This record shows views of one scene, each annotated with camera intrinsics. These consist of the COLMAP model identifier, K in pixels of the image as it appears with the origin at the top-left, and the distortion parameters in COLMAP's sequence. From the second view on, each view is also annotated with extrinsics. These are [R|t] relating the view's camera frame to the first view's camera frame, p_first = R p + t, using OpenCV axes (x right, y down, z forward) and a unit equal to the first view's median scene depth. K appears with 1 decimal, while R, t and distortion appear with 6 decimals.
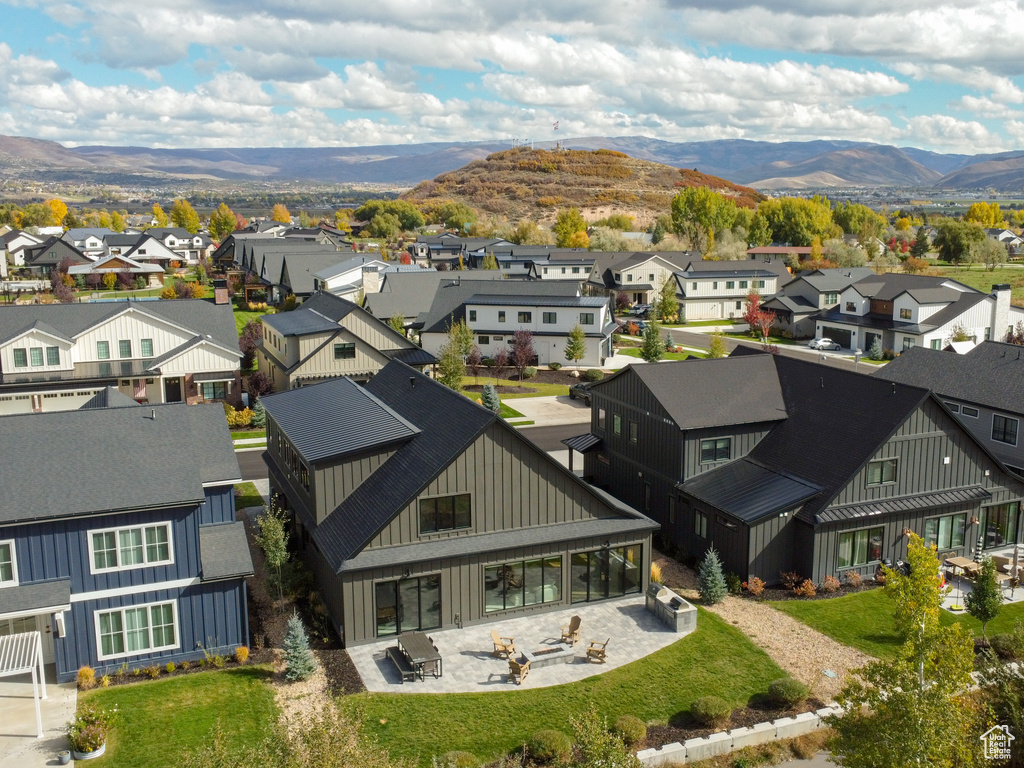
lens RADIAL K [[1010.9, 0, 546.8], [0, 1010.9, 381.3], [0, 0, 1]] dist [0.013317, 0.000000]
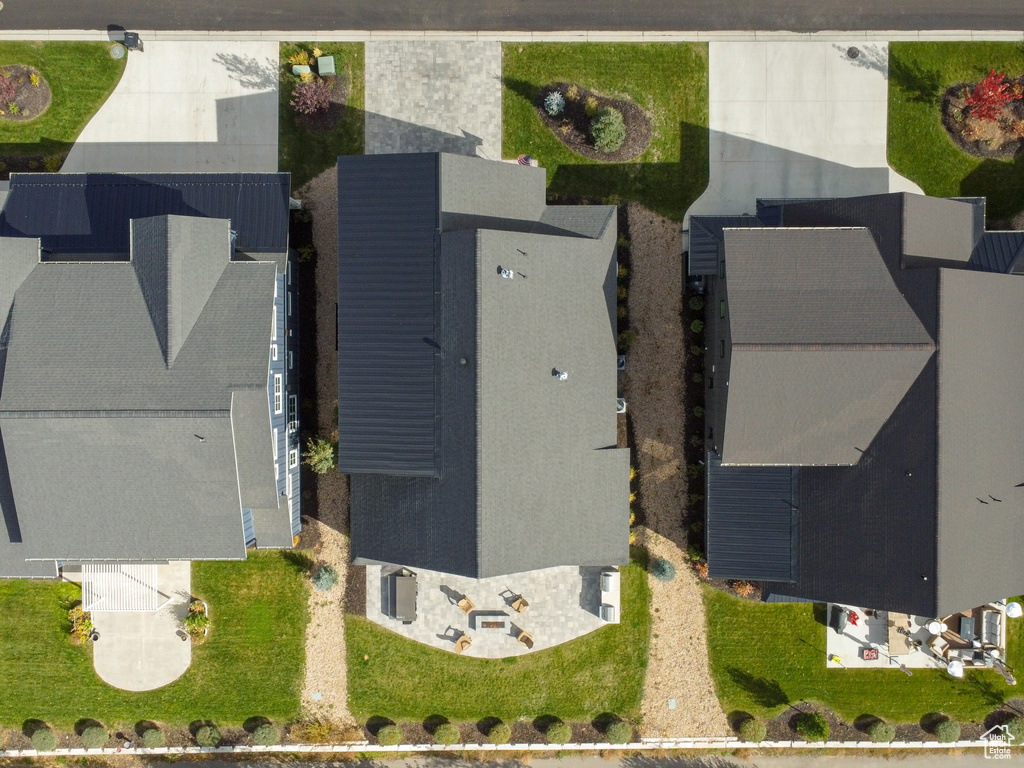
lens RADIAL K [[1010.9, 0, 512.6], [0, 1010.9, 373.9], [0, 0, 1]] dist [0.013317, 0.000000]
pose [[0.918351, 0.395767, 0.000839, -0.092758], [-0.060995, 0.139440, 0.988350, -0.957842], [0.391039, -0.907703, 0.152195, 0.909312]]
